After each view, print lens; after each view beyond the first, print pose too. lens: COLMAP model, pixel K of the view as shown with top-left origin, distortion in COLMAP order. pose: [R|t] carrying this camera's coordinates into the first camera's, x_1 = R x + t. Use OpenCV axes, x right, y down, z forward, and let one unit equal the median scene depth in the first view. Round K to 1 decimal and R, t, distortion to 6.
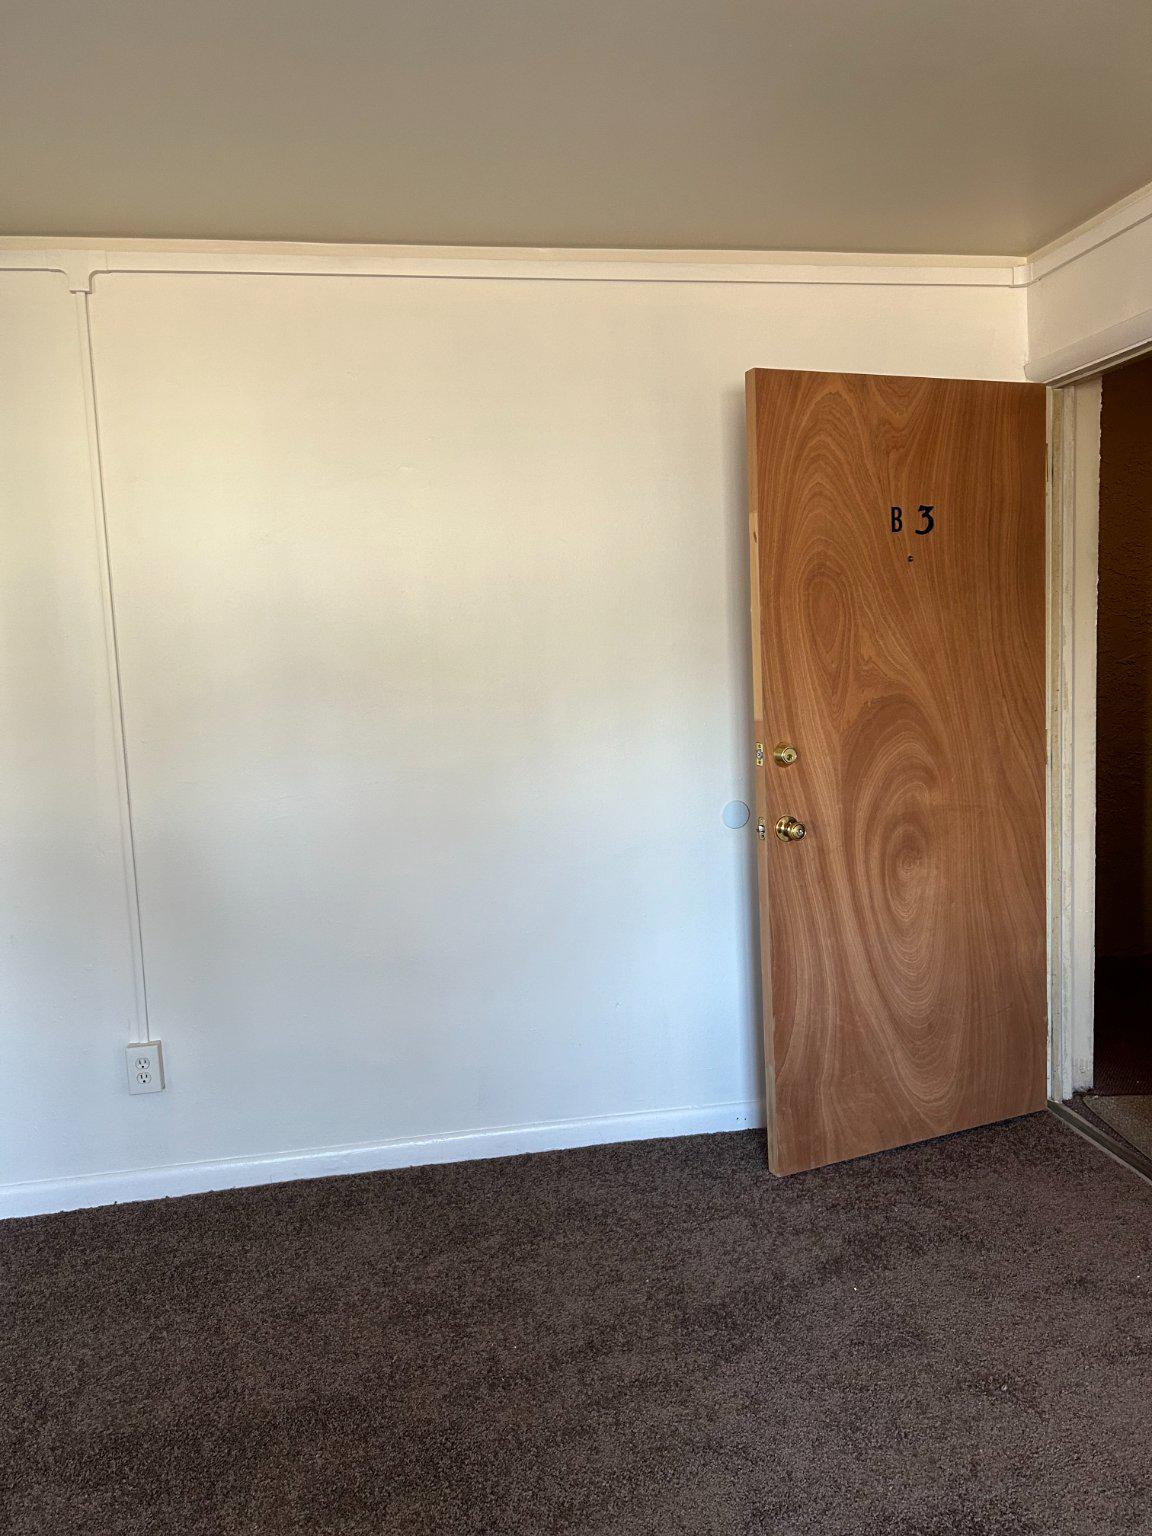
lens RADIAL K [[1157.0, 0, 582.4], [0, 1157.0, 757.2], [0, 0, 1]] dist [0.058153, -0.059758]
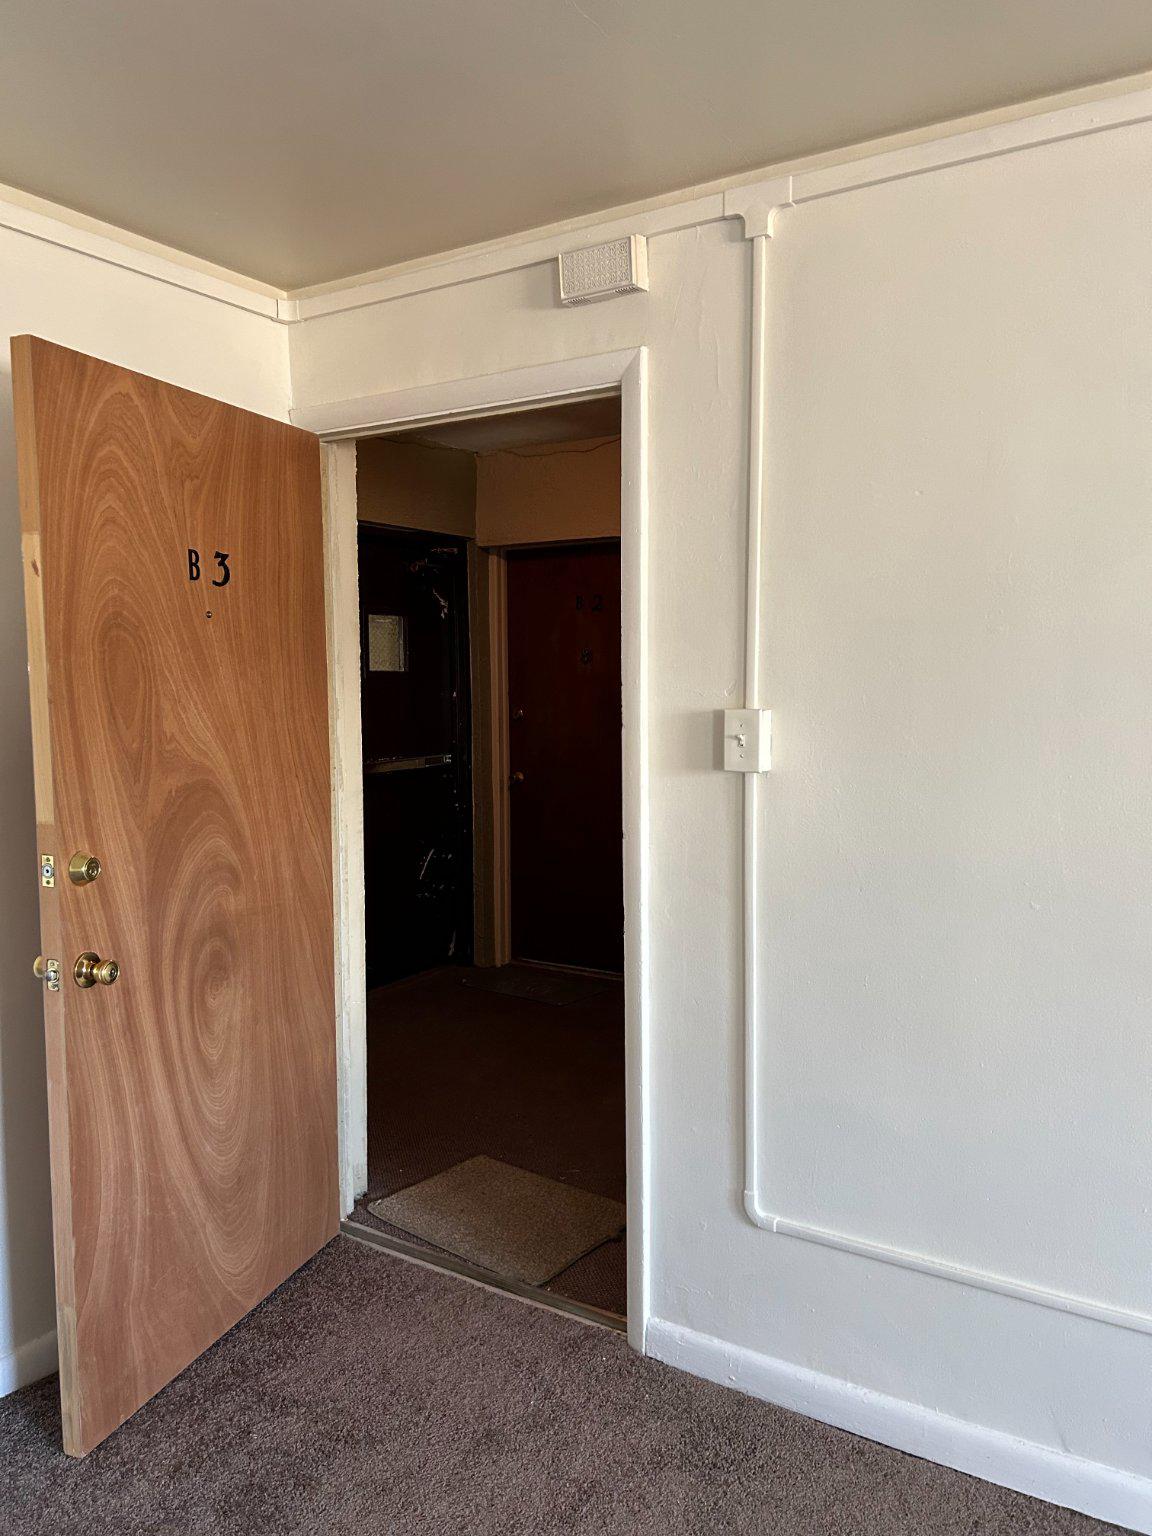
lens RADIAL K [[1157.0, 0, 582.4], [0, 1157.0, 757.2], [0, 0, 1]] dist [0.058153, -0.059758]
pose [[0.687799, -0.018201, 0.725673, -0.134226], [0.055108, 0.998110, -0.027198, -0.033216], [-0.723807, 0.058697, 0.687502, 0.250509]]
